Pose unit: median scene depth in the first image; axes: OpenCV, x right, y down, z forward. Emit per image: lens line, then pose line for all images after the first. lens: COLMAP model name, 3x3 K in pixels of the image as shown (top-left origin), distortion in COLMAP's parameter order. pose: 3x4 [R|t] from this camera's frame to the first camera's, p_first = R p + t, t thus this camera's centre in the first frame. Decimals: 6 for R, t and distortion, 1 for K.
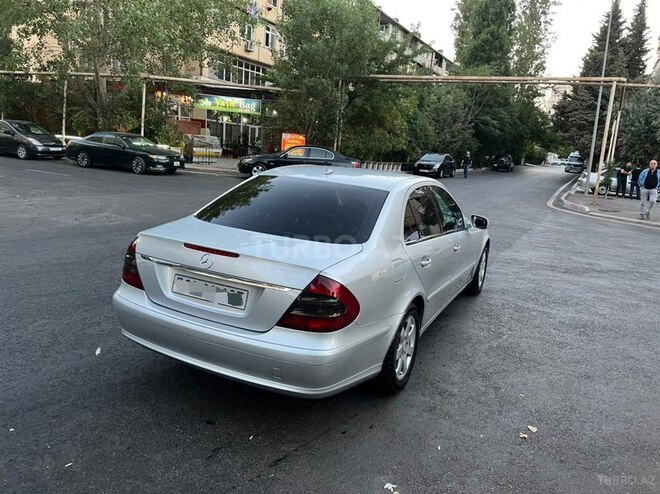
lens RADIAL K [[505.6, 0, 328.0], [0, 505.6, 239.3], [0, 0, 1]] dist [0.052535, -0.071625]
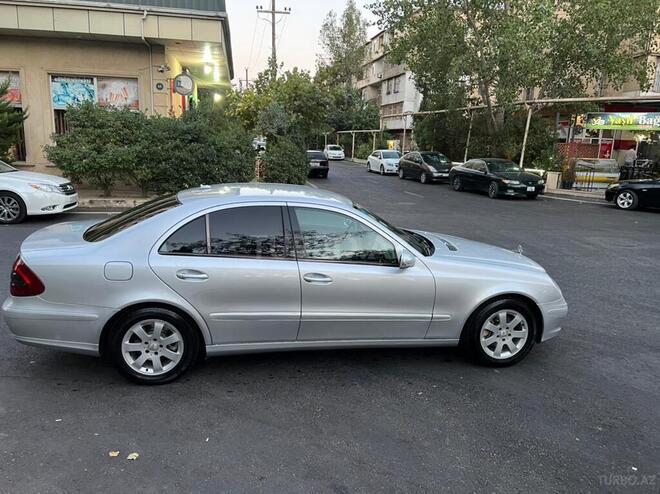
lens RADIAL K [[499.5, 0, 323.6], [0, 499.5, 245.1], [0, 0, 1]] dist [0.054101, -0.069495]
pose [[0.600604, 0.106240, -0.792457, 0.199225], [-0.136911, 0.990159, 0.028980, -0.014404], [0.787737, 0.091091, 0.609240, 0.101055]]
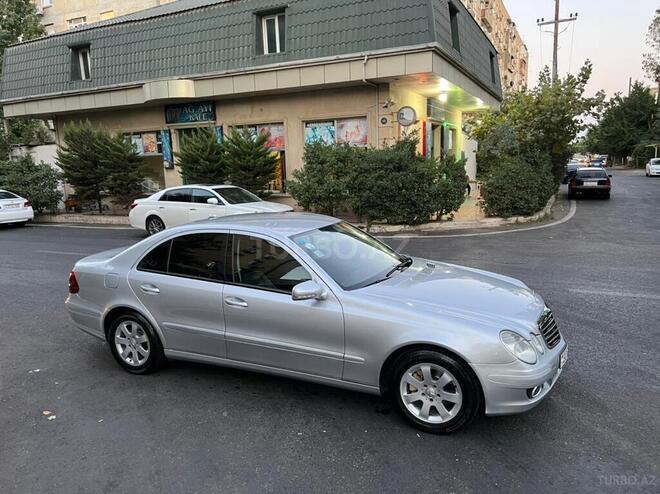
lens RADIAL K [[494.8, 0, 330.0], [0, 494.8, 247.0], [0, 0, 1]] dist [0.061070, -0.068581]
pose [[0.024685, 0.085750, -0.996011, 0.247108], [-0.154622, 0.984653, 0.080940, -0.039367], [0.987665, 0.152007, 0.037565, 0.238068]]
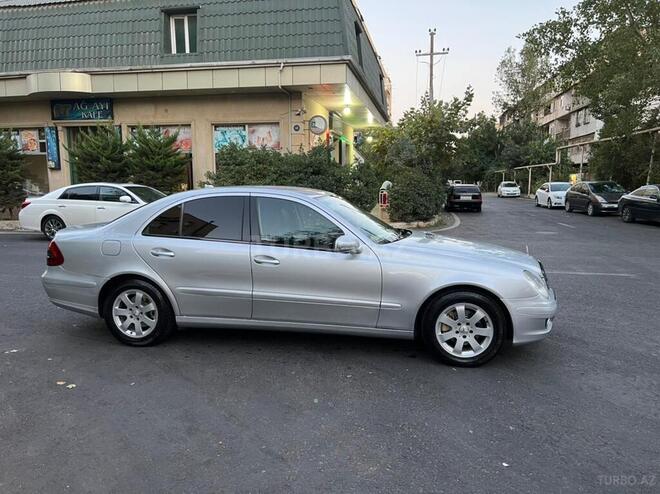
lens RADIAL K [[496.3, 0, 326.7], [0, 496.3, 247.5], [0, 0, 1]] dist [0.053939, -0.062140]
pose [[0.272704, 0.044856, -0.961052, 0.250386], [-0.156665, 0.987650, 0.001643, -0.005814], [0.949257, 0.150115, 0.276363, 0.179724]]
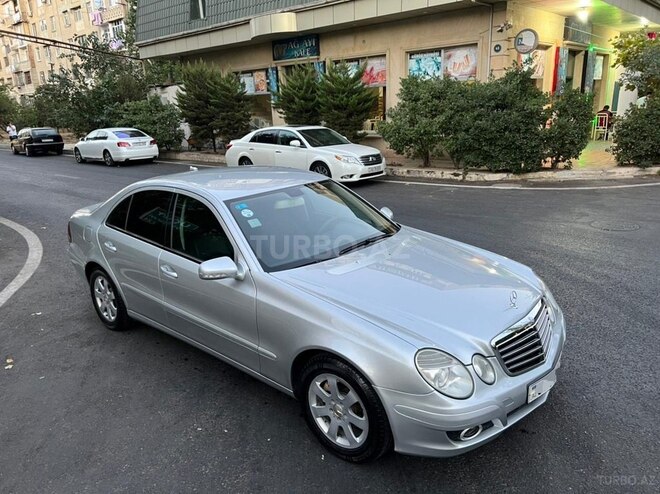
lens RADIAL K [[494.8, 0, 330.0], [0, 494.8, 247.0], [0, 0, 1]] dist [0.061070, -0.068581]
pose [[-0.258786, 0.199827, -0.945039, 0.203416], [-0.160664, 0.955834, 0.246105, -0.057014], [0.952479, 0.215522, -0.215252, 0.302122]]
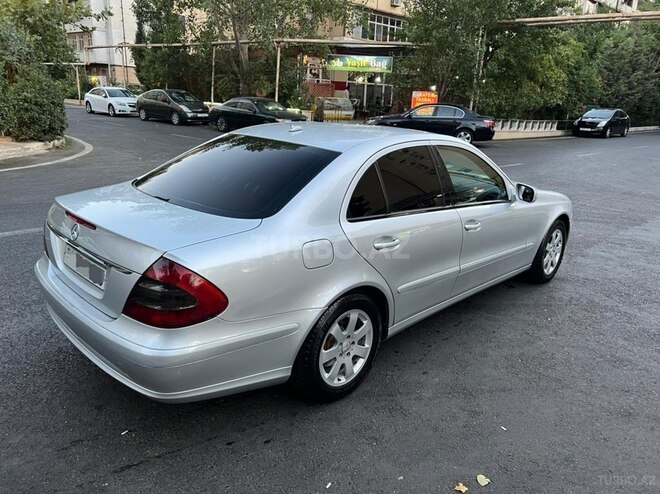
lens RADIAL K [[499.5, 0, 323.6], [0, 499.5, 245.1], [0, 0, 1]] dist [0.054101, -0.069495]
pose [[0.948810, 0.055696, -0.310896, 0.058870], [-0.029235, 0.995590, 0.089137, -0.003357], [0.314490, -0.075485, 0.946255, 0.040780]]
